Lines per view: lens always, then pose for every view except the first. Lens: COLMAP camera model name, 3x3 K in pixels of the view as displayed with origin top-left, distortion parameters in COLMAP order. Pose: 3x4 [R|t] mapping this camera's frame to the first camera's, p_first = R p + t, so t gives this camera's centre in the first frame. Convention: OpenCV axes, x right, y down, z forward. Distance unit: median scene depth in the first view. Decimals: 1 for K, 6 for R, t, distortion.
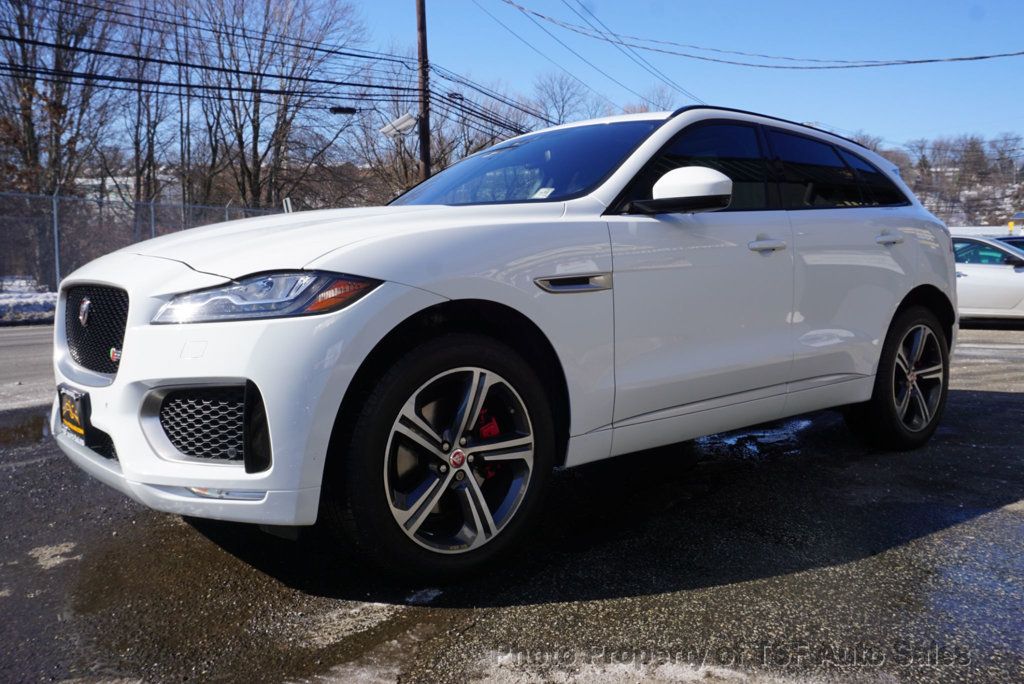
lens RADIAL K [[868.8, 0, 512.0], [0, 868.8, 342.0], [0, 0, 1]] dist [0.003196, 0.001767]
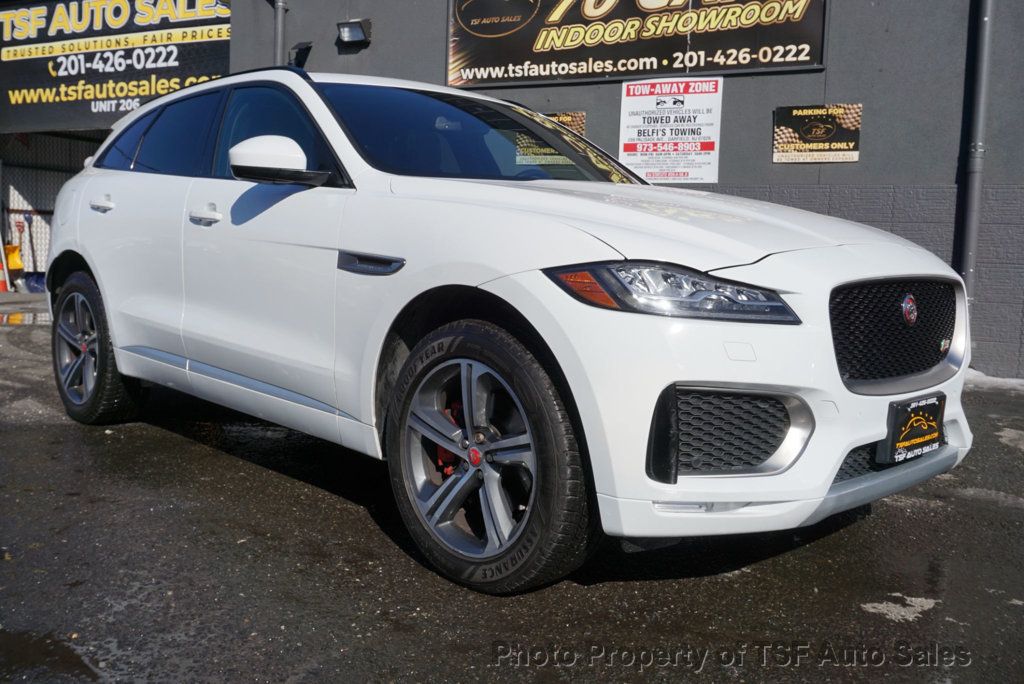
lens RADIAL K [[975.0, 0, 512.0], [0, 975.0, 342.0], [0, 0, 1]] dist [0.001415, -0.005580]
pose [[-0.119033, -0.101822, 0.987656, -0.071575], [0.050096, 0.992845, 0.108395, -0.006523], [-0.991626, 0.062380, -0.113080, 0.073240]]
